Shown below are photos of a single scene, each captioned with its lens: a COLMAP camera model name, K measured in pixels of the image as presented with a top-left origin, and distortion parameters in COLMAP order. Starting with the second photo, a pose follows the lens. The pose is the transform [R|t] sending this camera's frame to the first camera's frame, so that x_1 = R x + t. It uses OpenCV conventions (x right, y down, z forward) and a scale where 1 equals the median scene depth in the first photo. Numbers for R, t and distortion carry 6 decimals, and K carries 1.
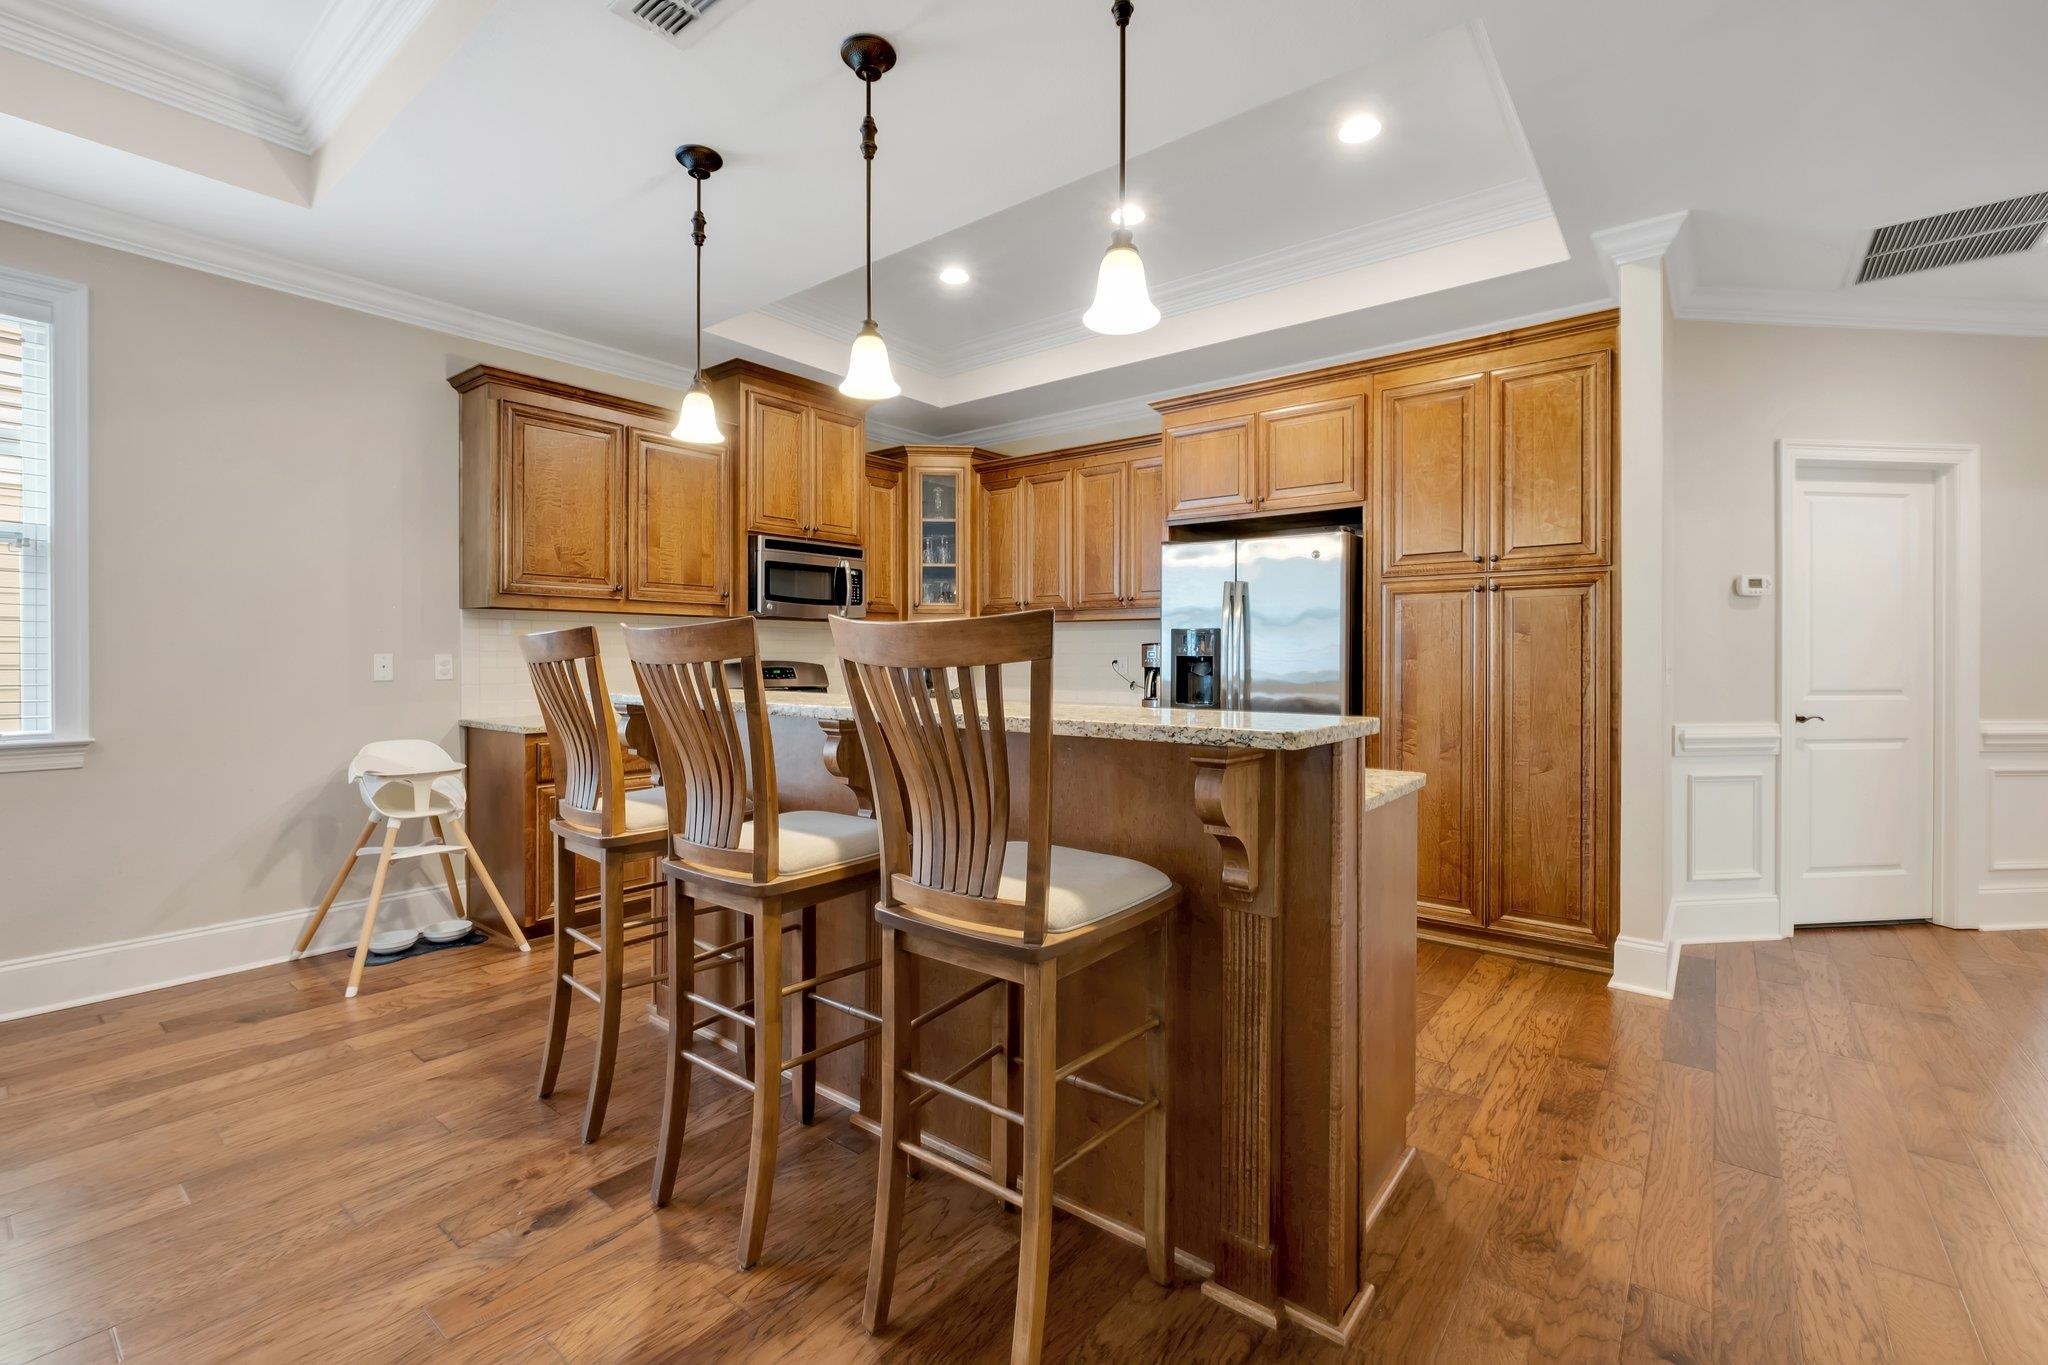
lens RADIAL K [[891.9, 0, 1028.7], [0, 891.9, 651.2], [0, 0, 1]] dist [-0.003962, -0.000220]
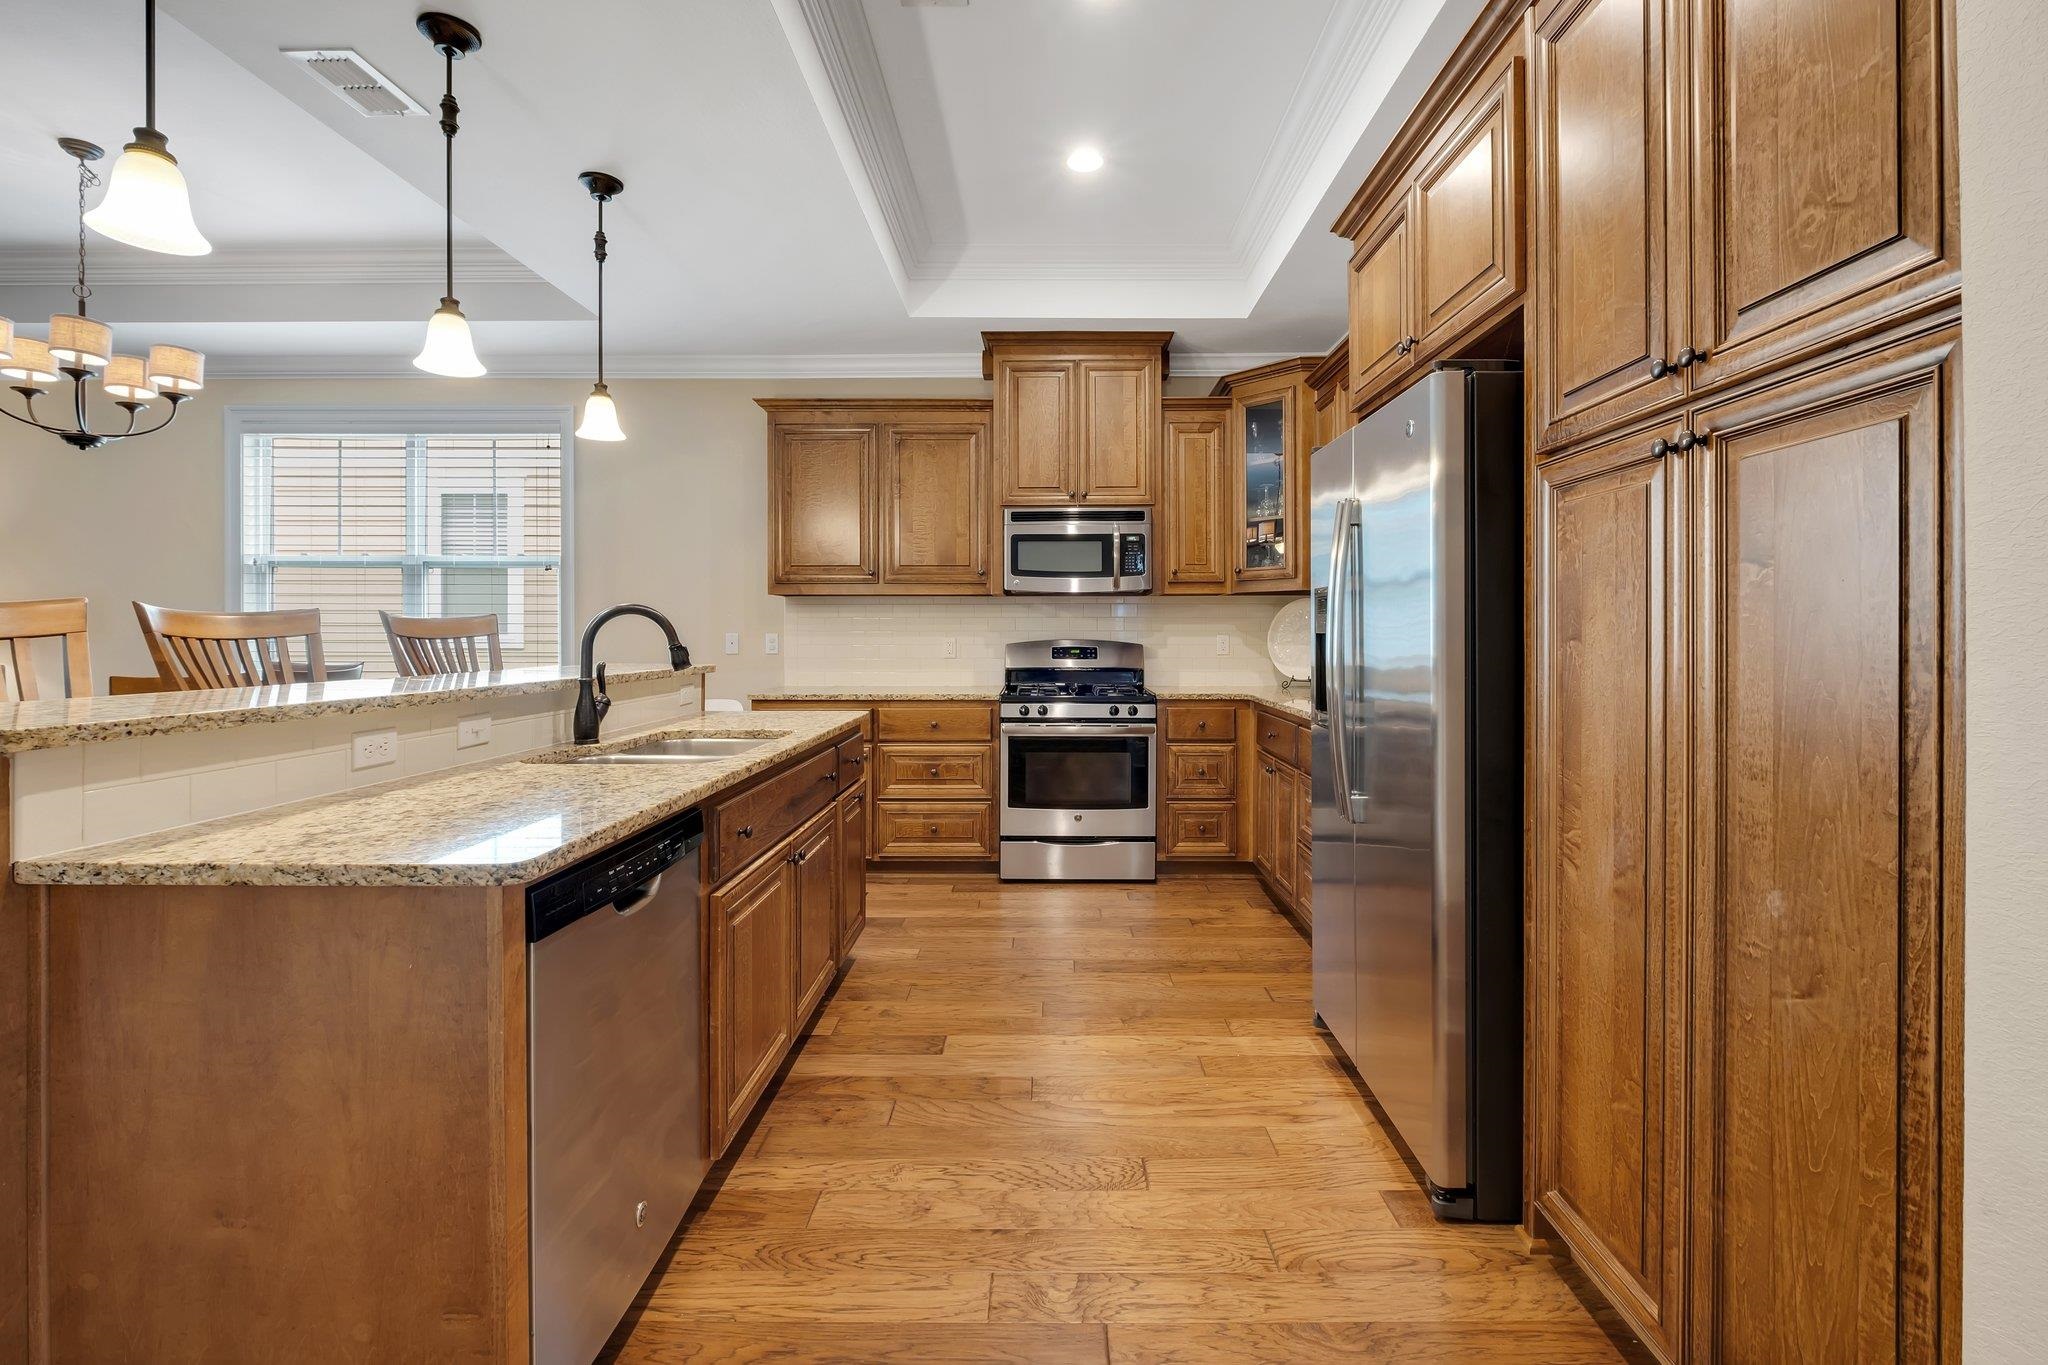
lens RADIAL K [[891.9, 0, 1039.6], [0, 891.9, 642.5], [0, 0, 1]] dist [-0.003962, -0.000220]
pose [[0.614569, 0.000866, -0.788862, 0.612512], [0.005819, 0.999967, 0.005632, 0.012460], [0.788841, -0.008052, 0.614544, 0.540214]]
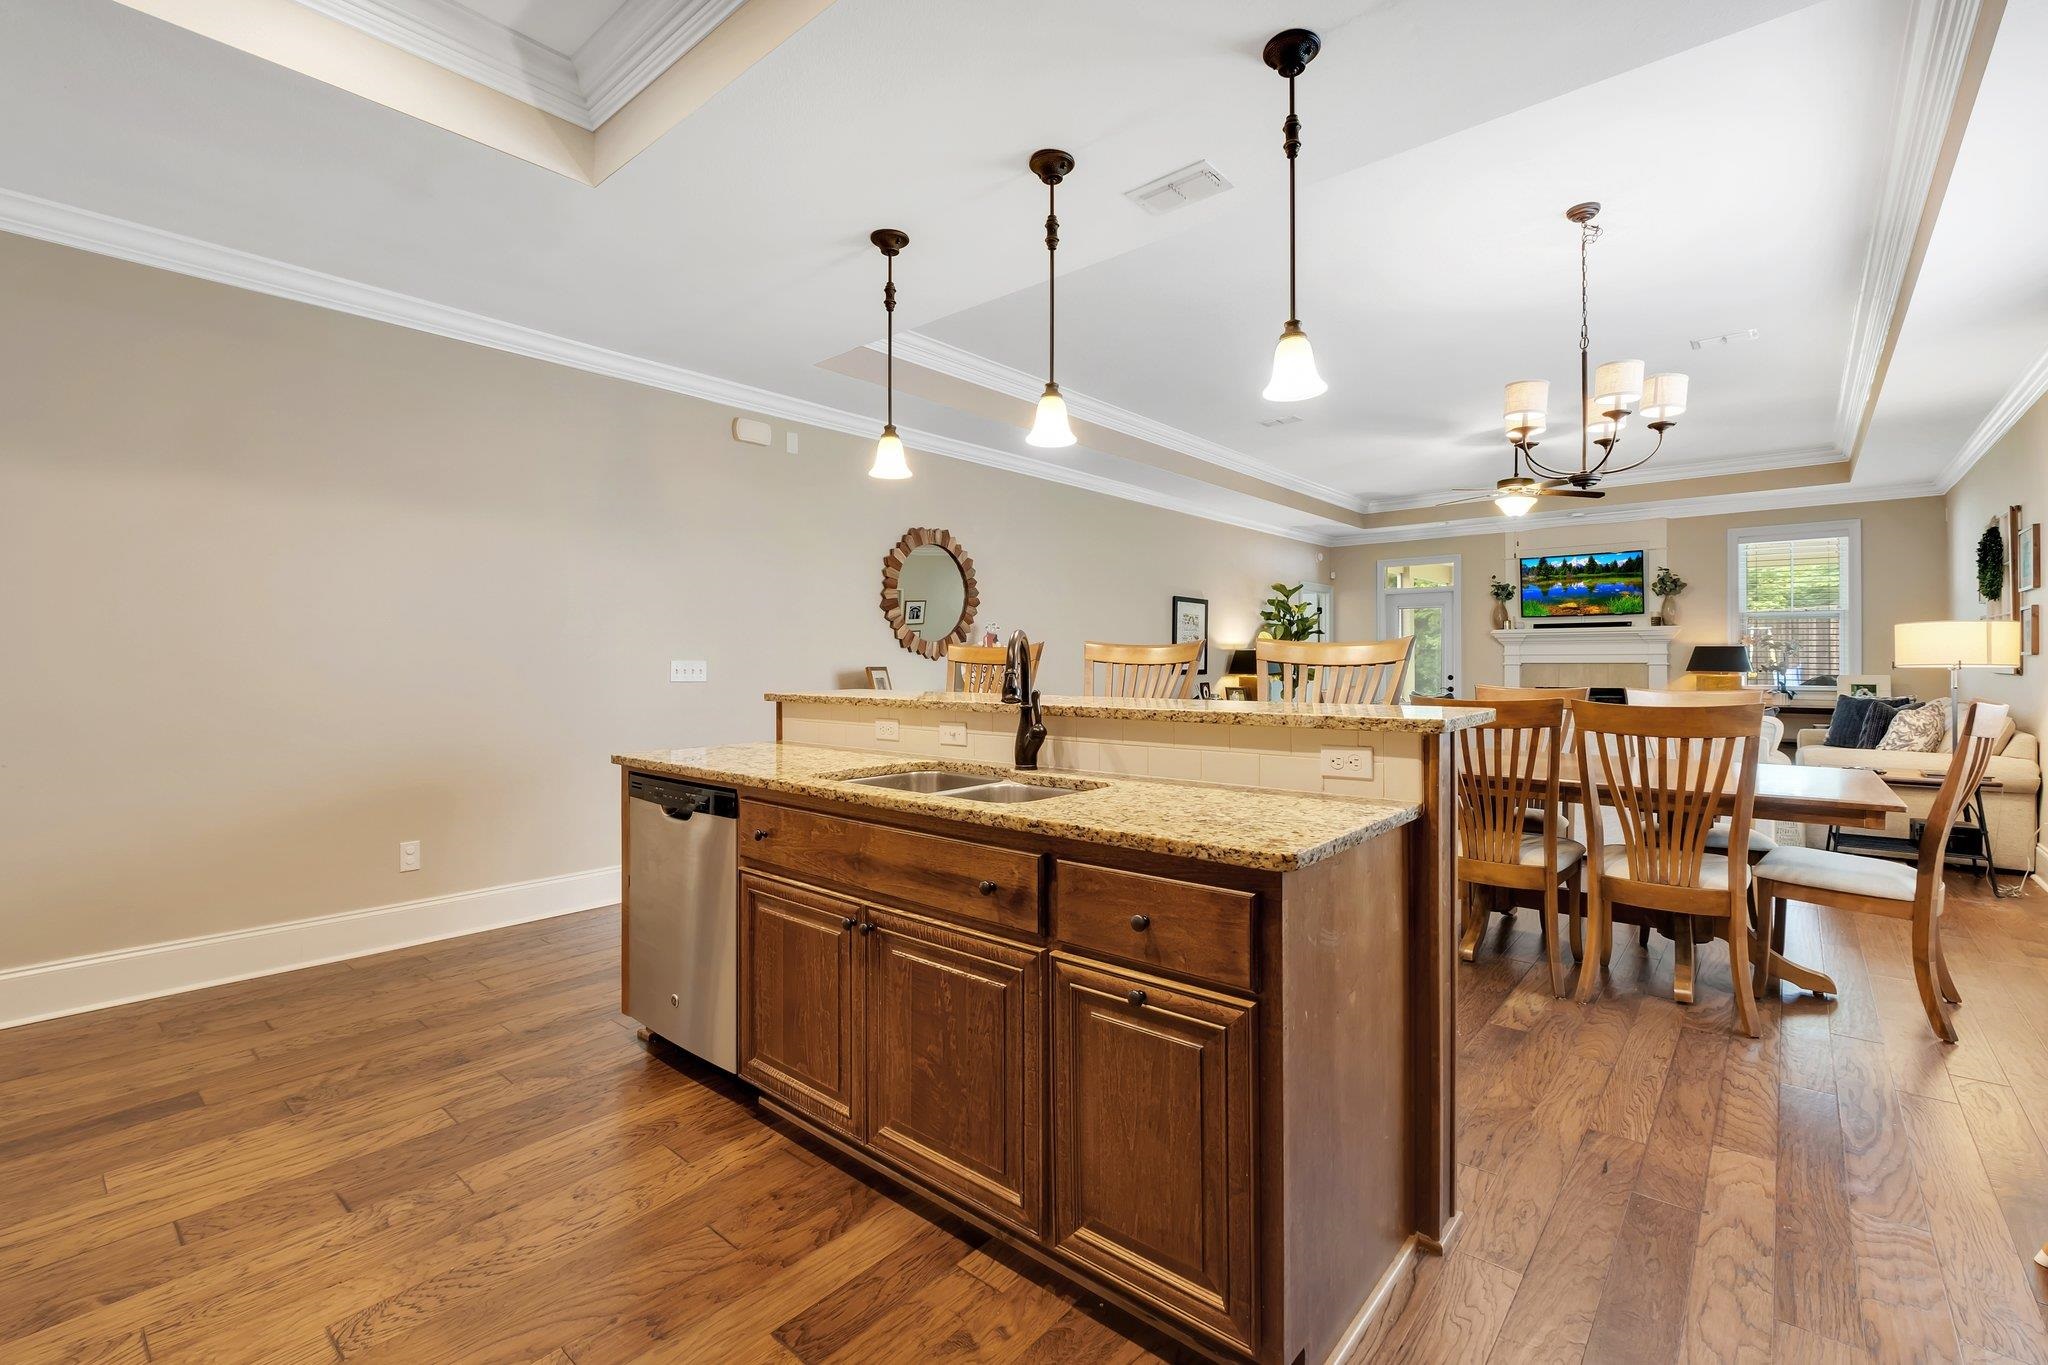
lens RADIAL K [[891.9, 0, 1034.7], [0, 891.9, 657.4], [0, 0, 1]] dist [-0.003962, -0.000220]
pose [[-0.999464, -0.003133, 0.032577, -0.108414], [-0.003332, 0.999976, -0.006041, 0.007792], [-0.032557, -0.006147, -0.999451, 1.321374]]
